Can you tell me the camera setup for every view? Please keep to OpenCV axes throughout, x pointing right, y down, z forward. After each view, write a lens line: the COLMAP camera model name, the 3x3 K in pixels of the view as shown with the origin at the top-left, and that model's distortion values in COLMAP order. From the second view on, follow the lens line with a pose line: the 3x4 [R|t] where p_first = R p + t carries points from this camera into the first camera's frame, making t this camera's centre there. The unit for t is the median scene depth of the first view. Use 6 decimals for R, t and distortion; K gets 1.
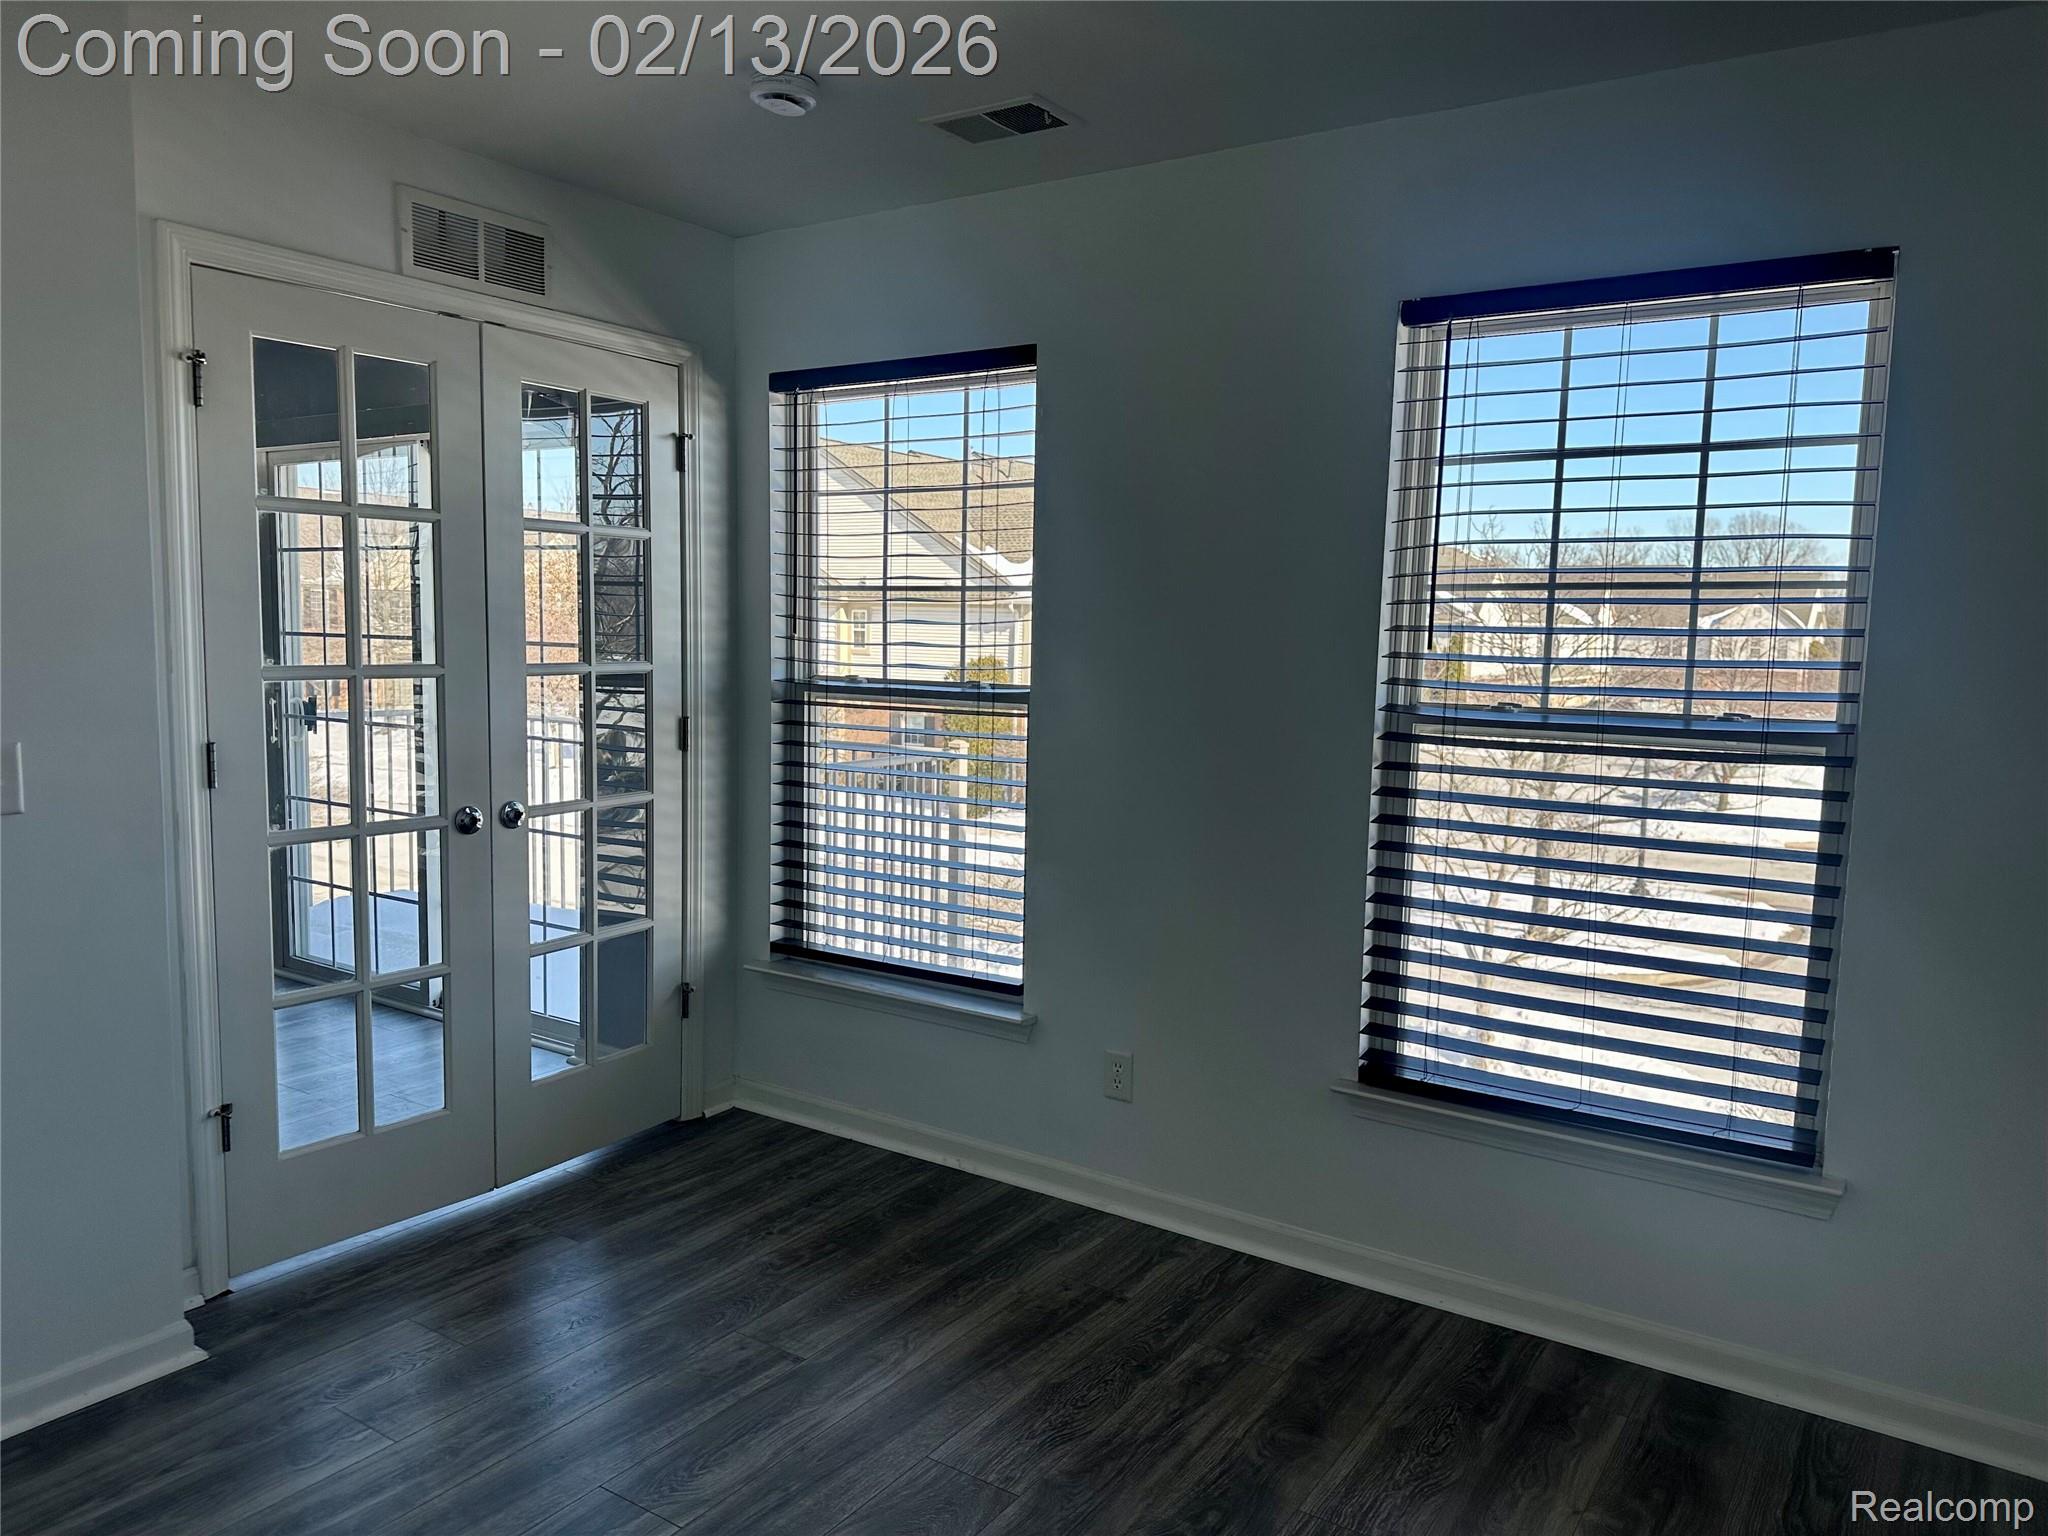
lens RADIAL K [[1437.5, 0, 1024.0], [0, 1437.5, 768.0], [0, 0, 1]] dist [-0.053004, 0.000141]
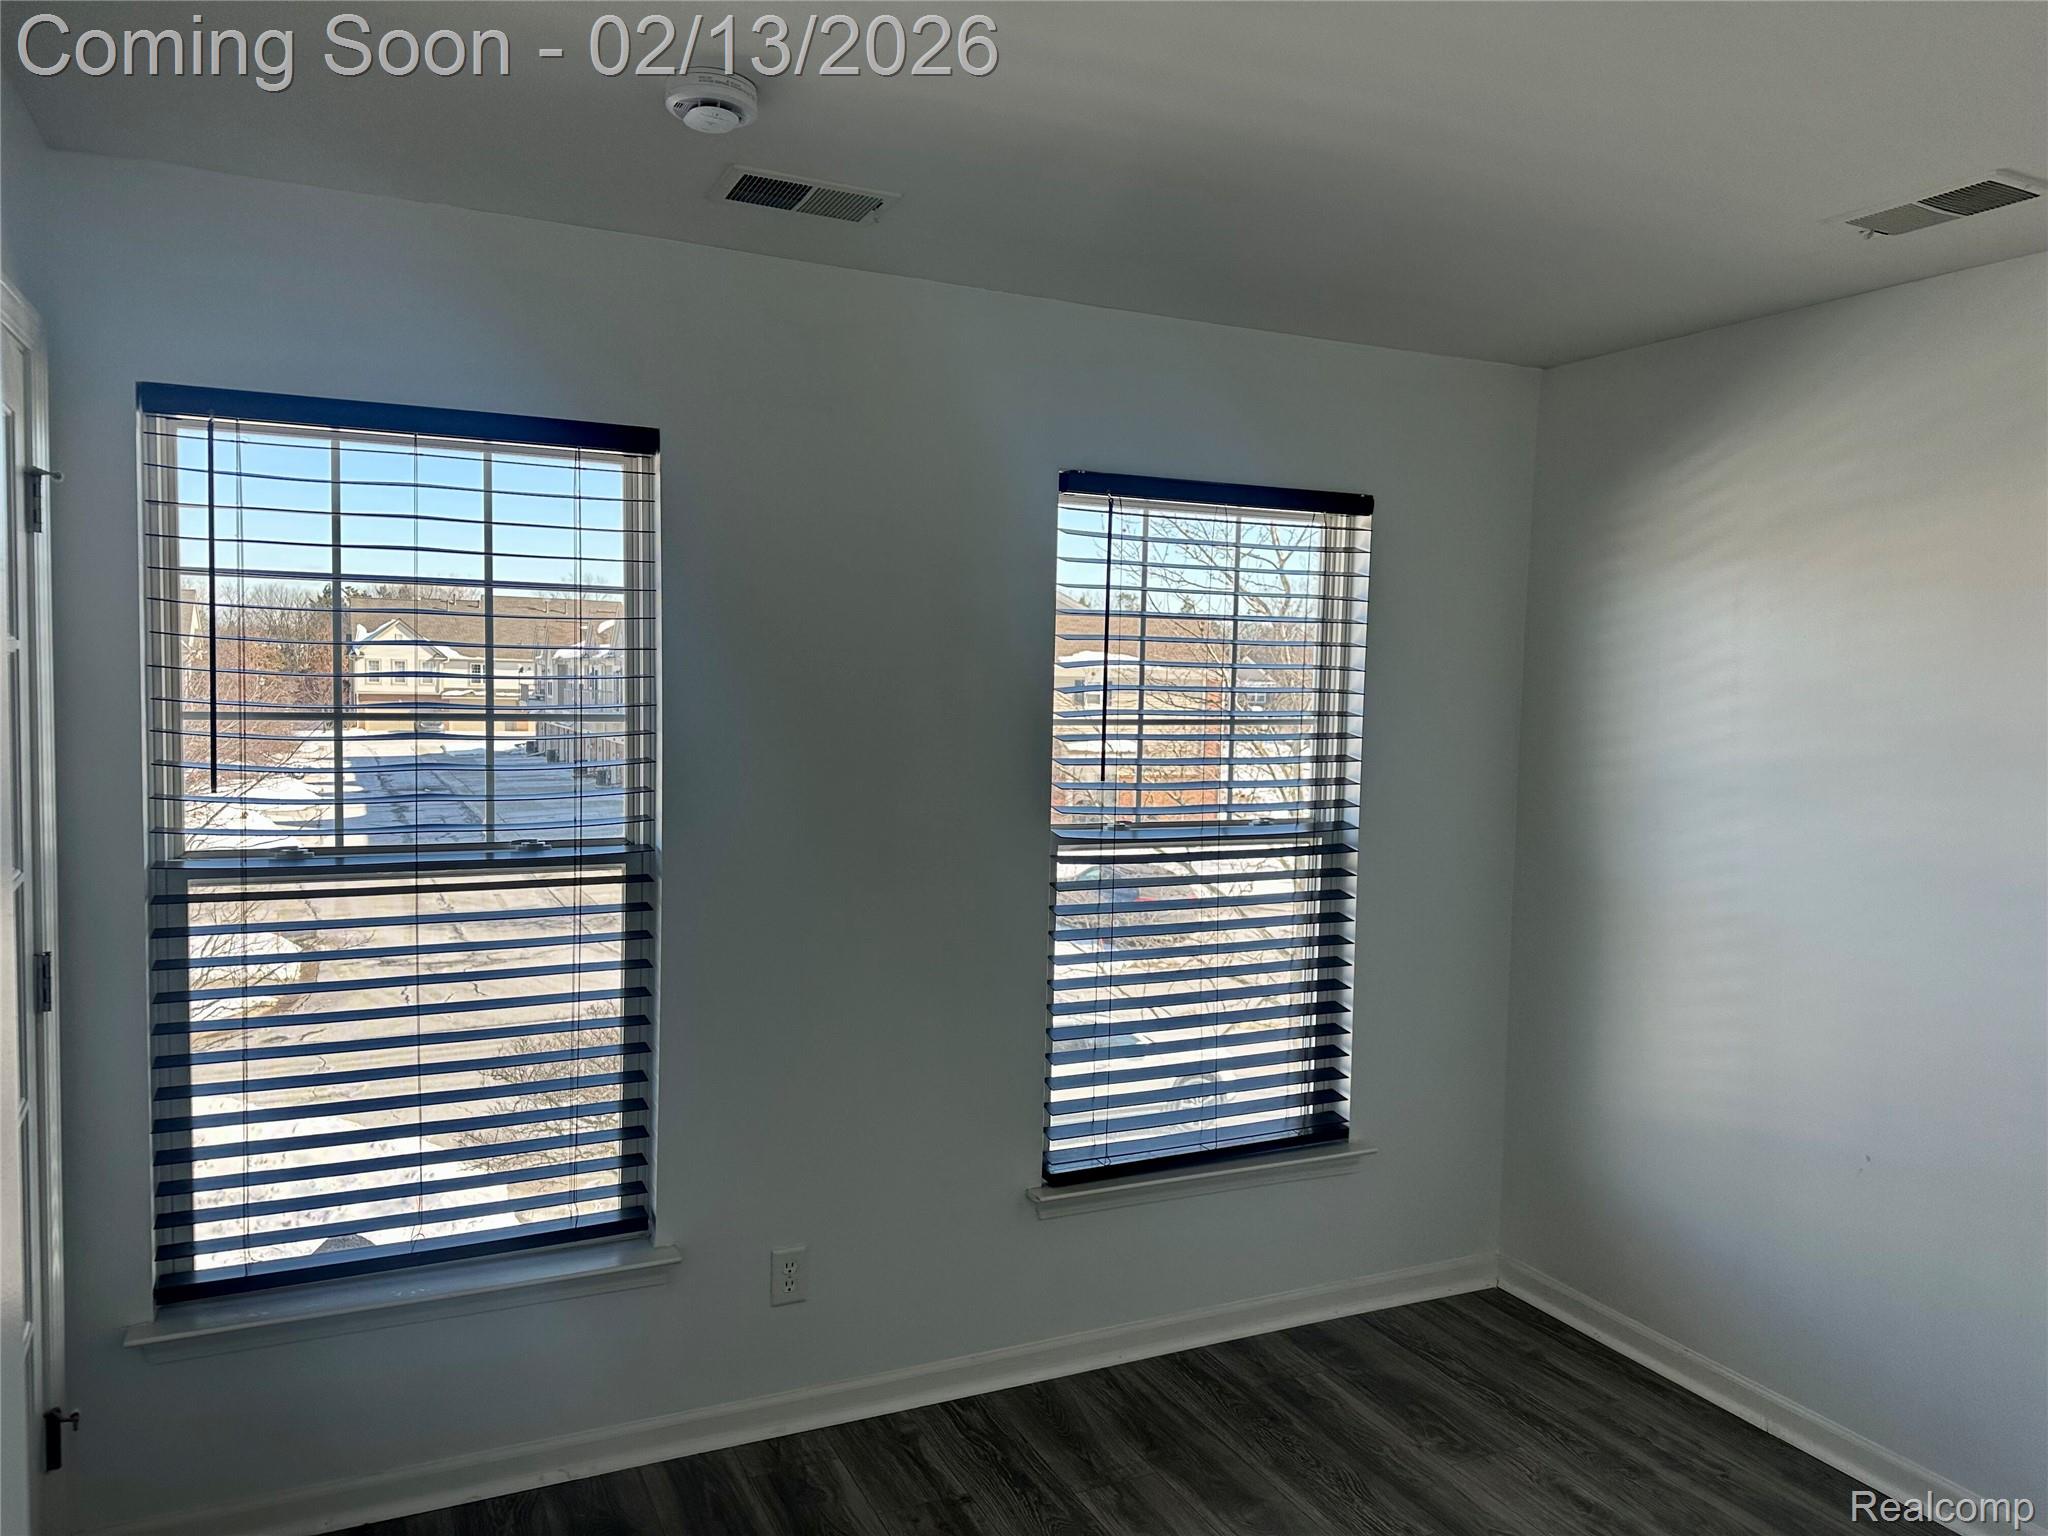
lens RADIAL K [[1381.2, 0, 1022.4], [0, 1381.2, 839.5], [0, 0, 1]] dist [0.072339, 0.000570]
pose [[0.519174, -0.066238, 0.852098, -0.502688], [0.103580, 0.994520, 0.014199, -0.042644], [-0.848369, 0.080888, 0.523189, 0.350833]]
